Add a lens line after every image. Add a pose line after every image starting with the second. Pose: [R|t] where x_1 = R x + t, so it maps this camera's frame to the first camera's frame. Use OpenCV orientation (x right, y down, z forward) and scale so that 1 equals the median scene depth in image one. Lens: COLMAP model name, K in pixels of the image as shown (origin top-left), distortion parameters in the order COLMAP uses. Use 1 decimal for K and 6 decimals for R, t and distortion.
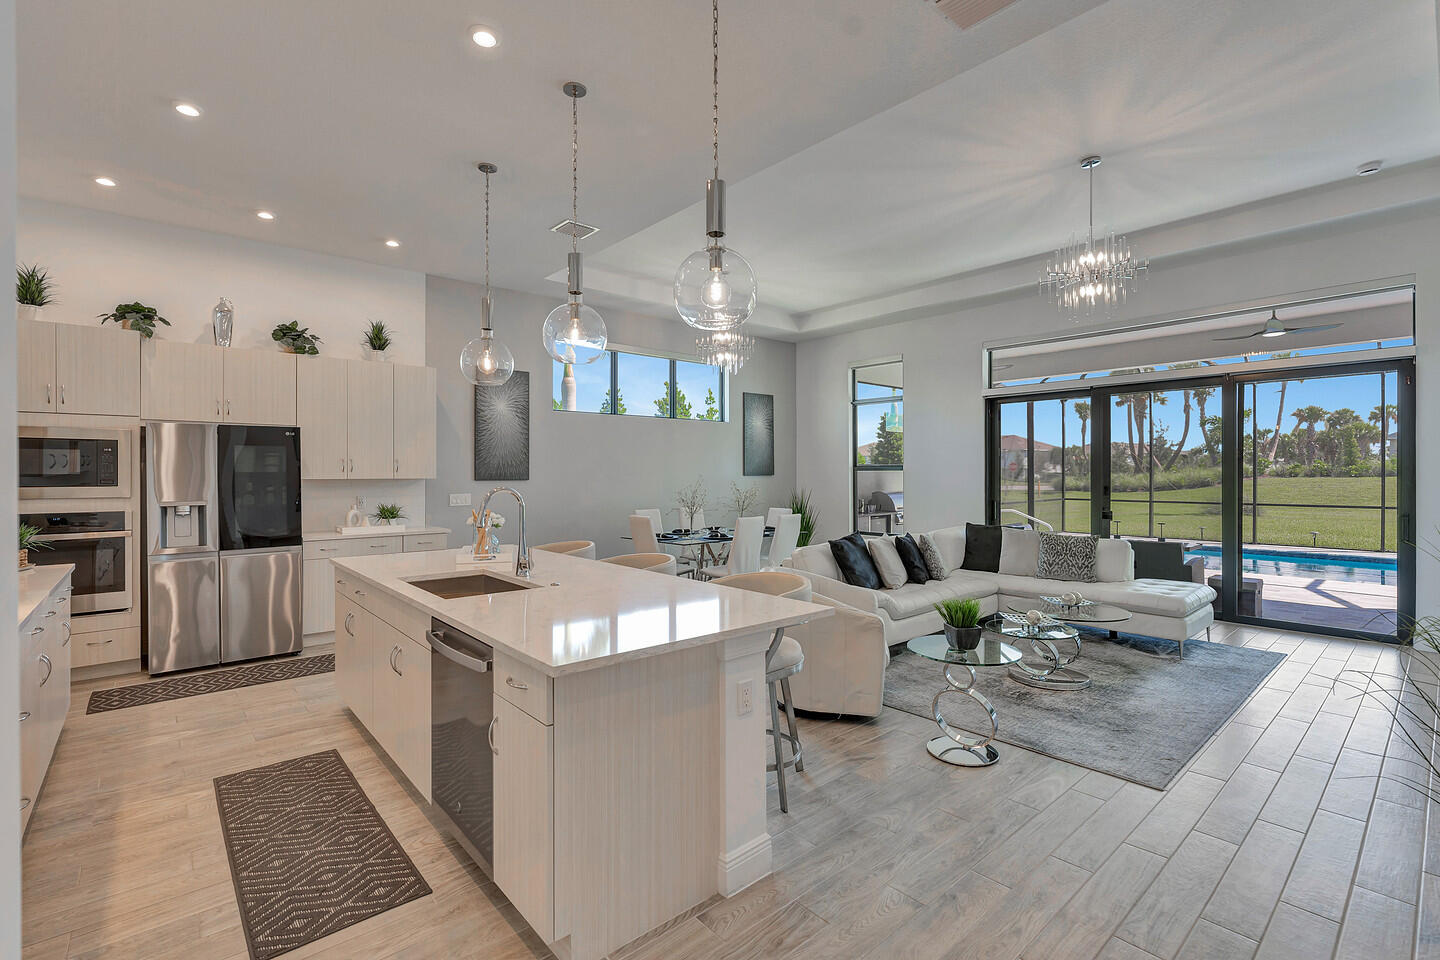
lens RADIAL K [[638.6, 0, 717.4], [0, 638.6, 477.0], [0, 0, 1]] dist [-0.004202, -0.000126]
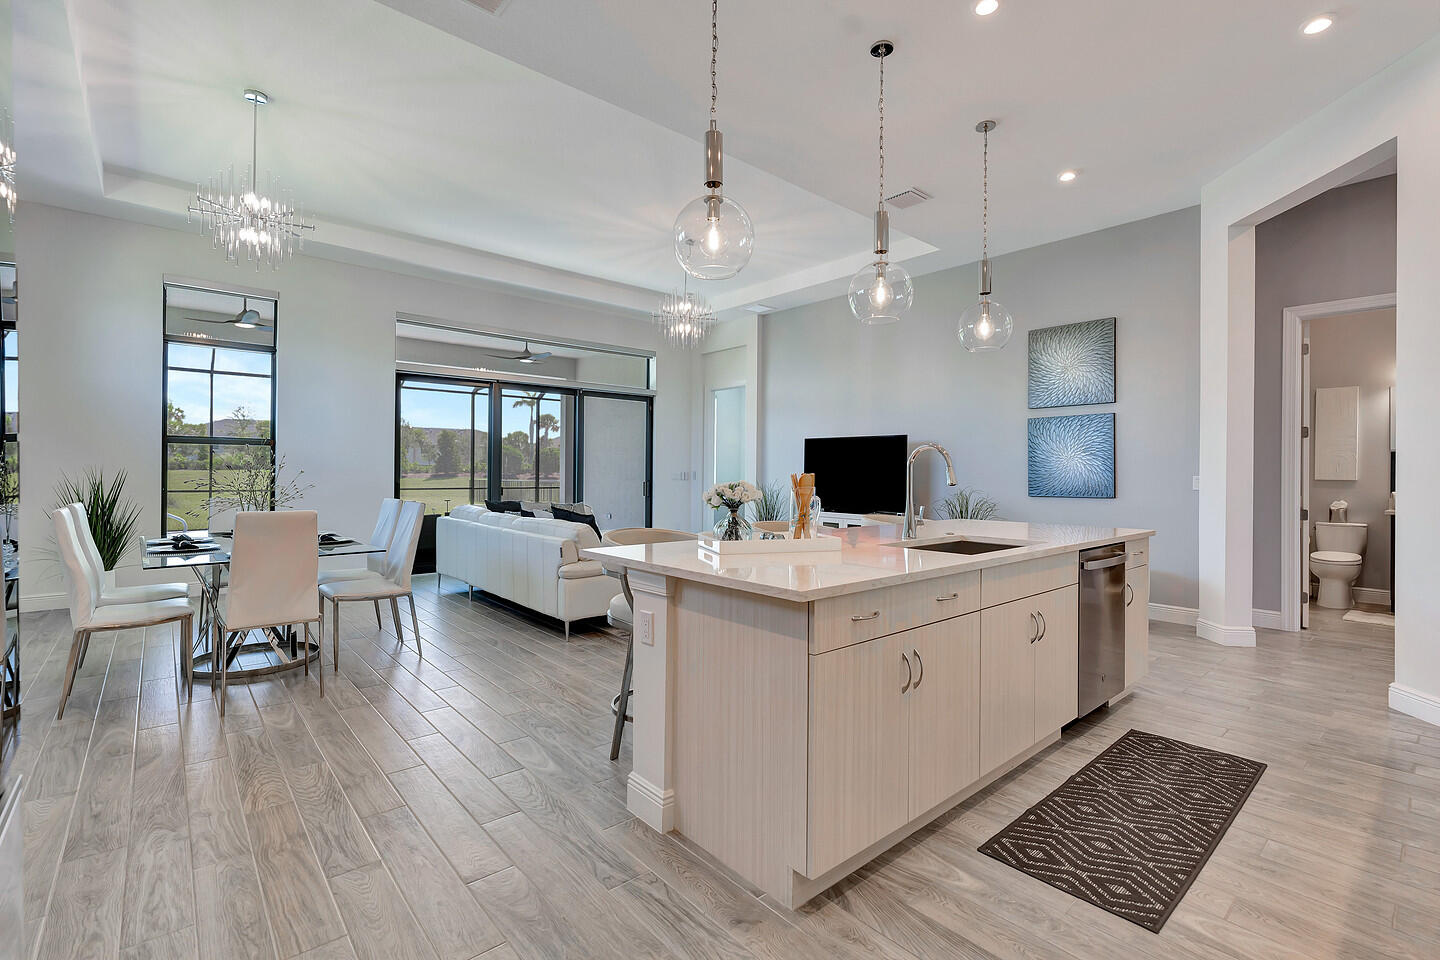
lens RADIAL K [[638.6, 0, 719.5], [0, 638.6, 473.0], [0, 0, 1]] dist [-0.004202, -0.000126]
pose [[0.013554, 0.001698, 0.999907, -1.359872], [-0.003179, 0.999994, -0.001655, 0.065745], [-0.999903, -0.003156, 0.013559, 1.378485]]
